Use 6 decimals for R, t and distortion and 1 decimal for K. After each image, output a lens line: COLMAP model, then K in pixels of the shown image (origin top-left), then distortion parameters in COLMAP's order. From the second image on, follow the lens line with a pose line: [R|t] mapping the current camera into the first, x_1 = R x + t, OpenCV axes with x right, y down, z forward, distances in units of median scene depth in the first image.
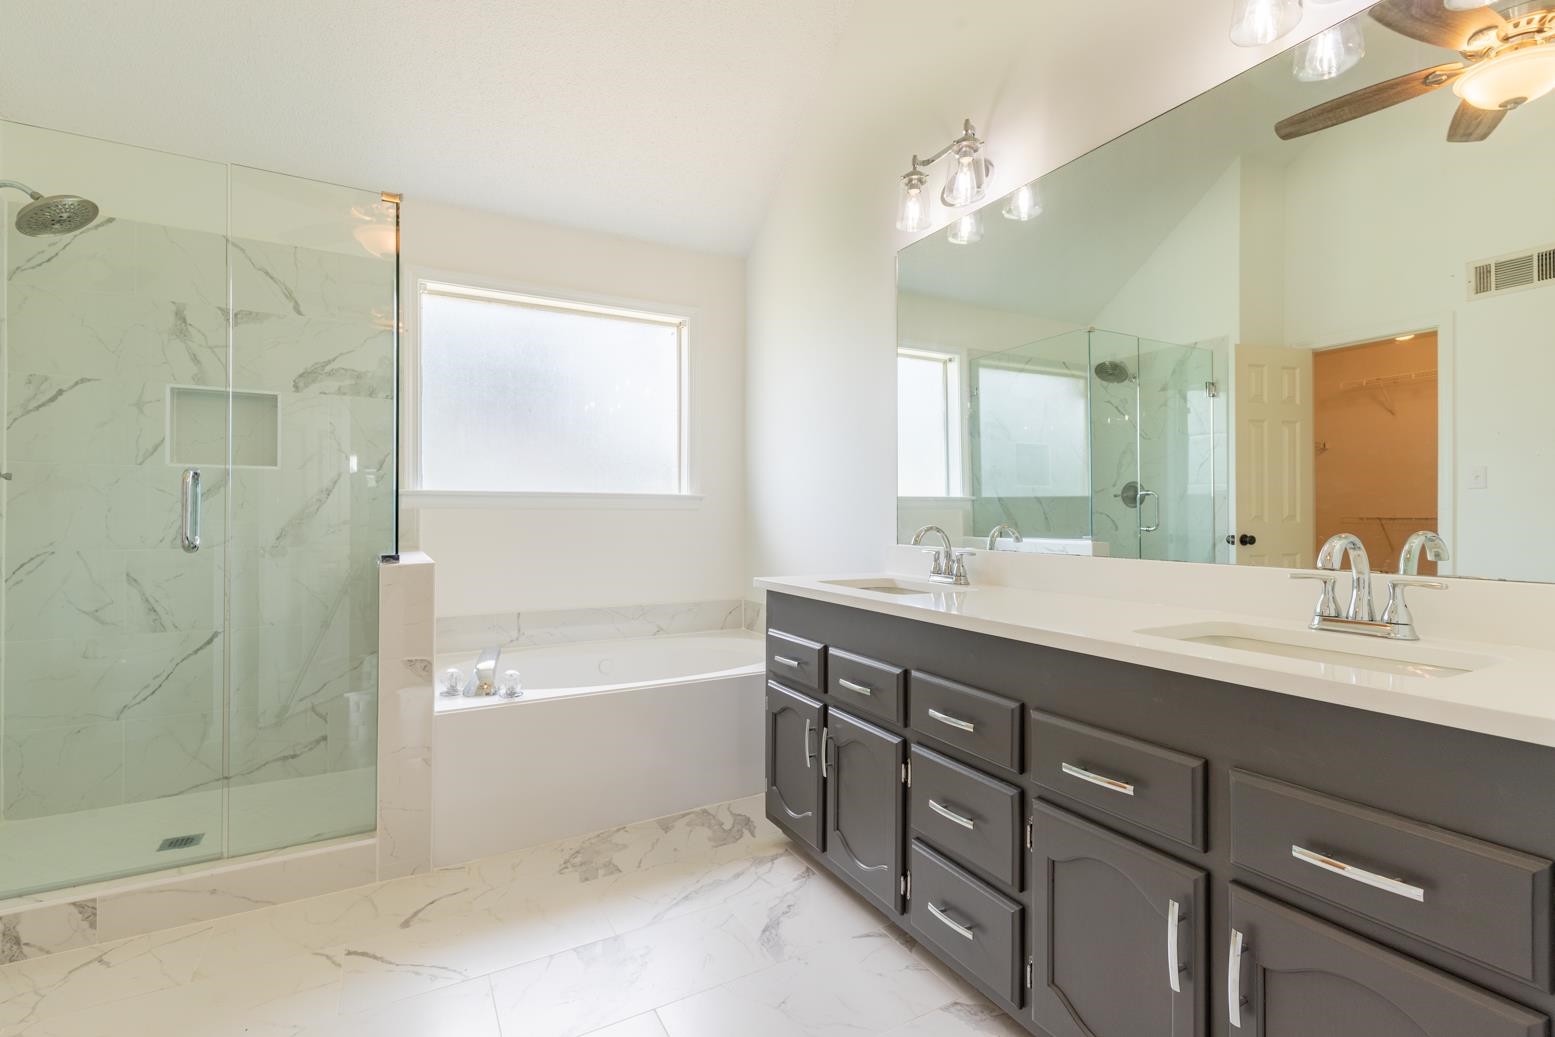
lens RADIAL K [[704.3, 0, 782.2], [0, 704.3, 516.7], [0, 0, 1]] dist [0.001813, 0.000196]
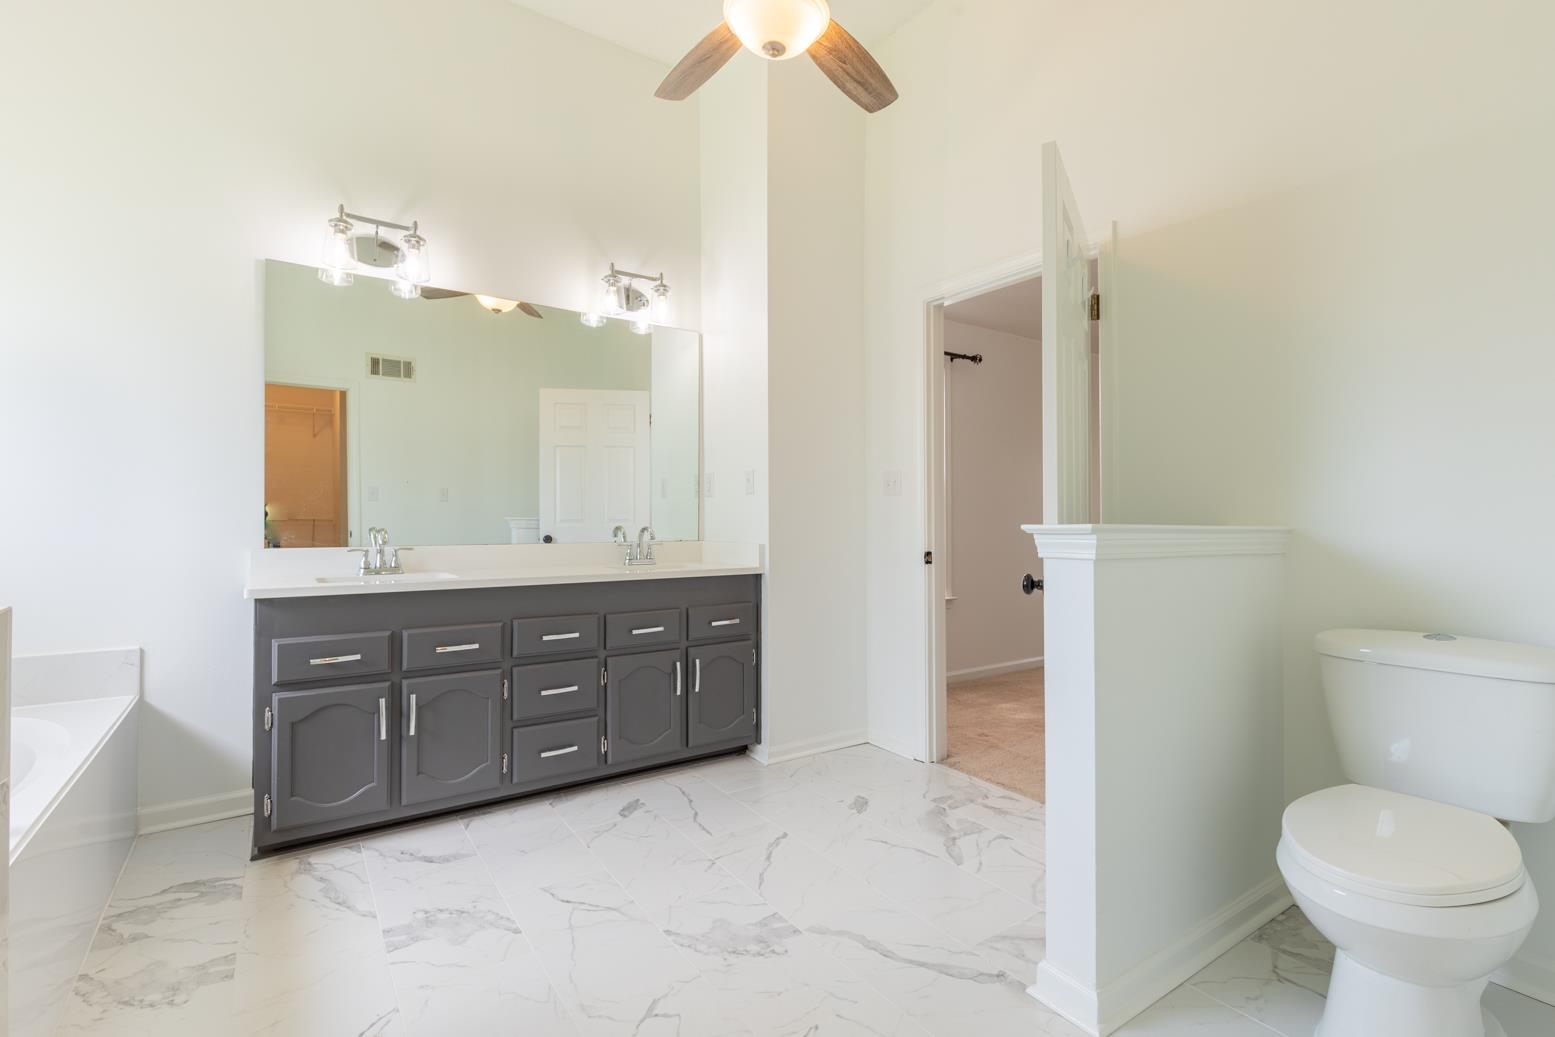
lens RADIAL K [[704.3, 0, 782.2], [0, 704.3, 516.7], [0, 0, 1]] dist [0.001813, 0.000196]
pose [[-0.099538, -0.000834, 0.995033, -0.954515], [-0.002244, 0.999997, 0.000614, -0.009438], [-0.995031, -0.002172, -0.099539, 0.379047]]
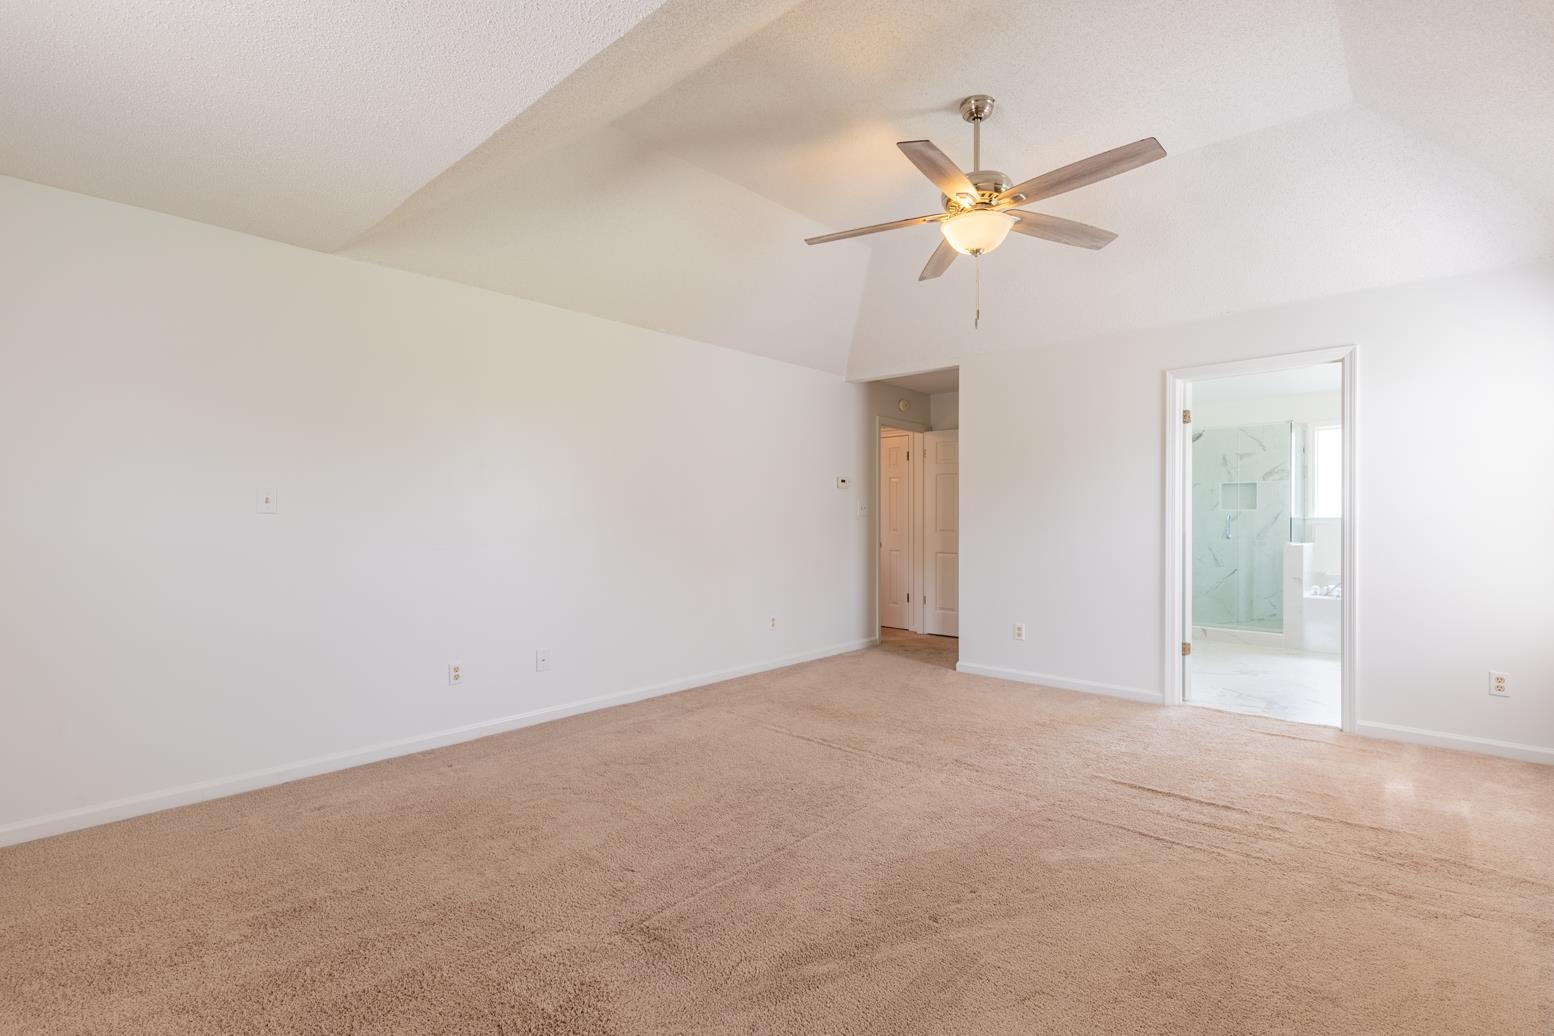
lens RADIAL K [[723.1, 0, 774.9], [0, 723.1, 511.3], [0, 0, 1]] dist [0.002212, -0.017033]
pose [[0.315126, -0.002938, -0.949045, 1.405986], [-0.000488, 0.999995, -0.003258, -0.058825], [0.949050, 0.001489, 0.315123, -1.719731]]
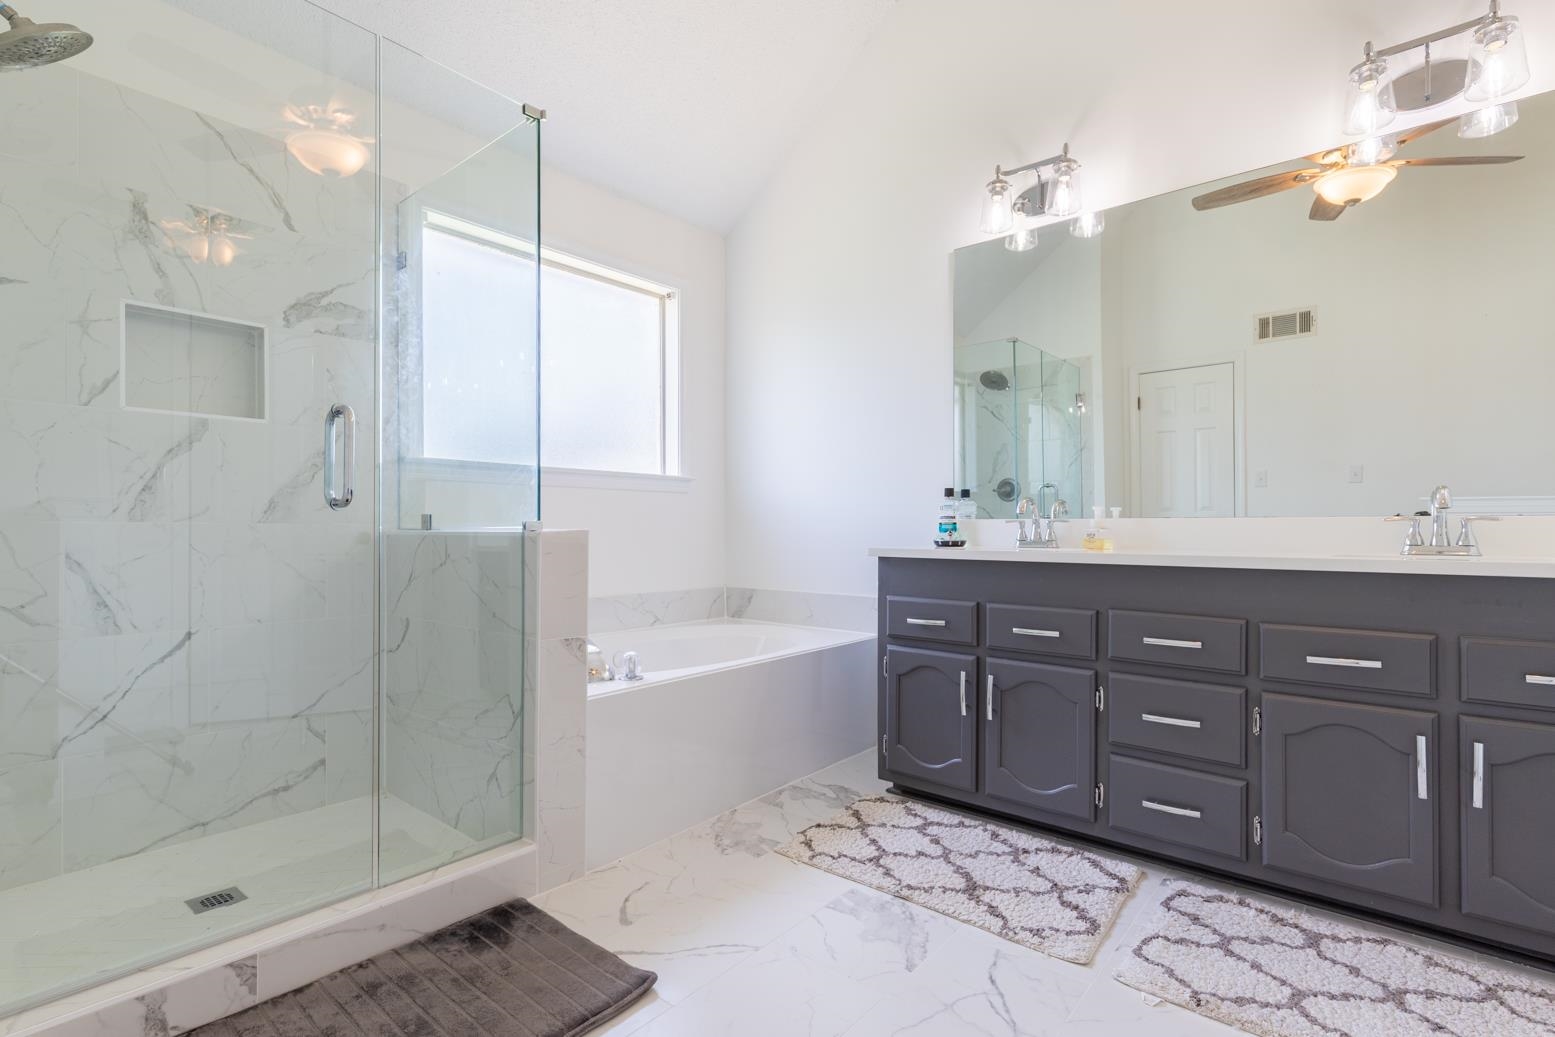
lens RADIAL K [[743.8, 0, 785.4], [0, 743.8, 525.3], [0, 0, 1]] dist [0.000912, 0.000898]
pose [[0.934145, -0.000689, 0.356893, -0.509352], [0.002180, 0.999990, -0.003776, 0.054676], [-0.356887, 0.004306, 0.934137, 0.024015]]
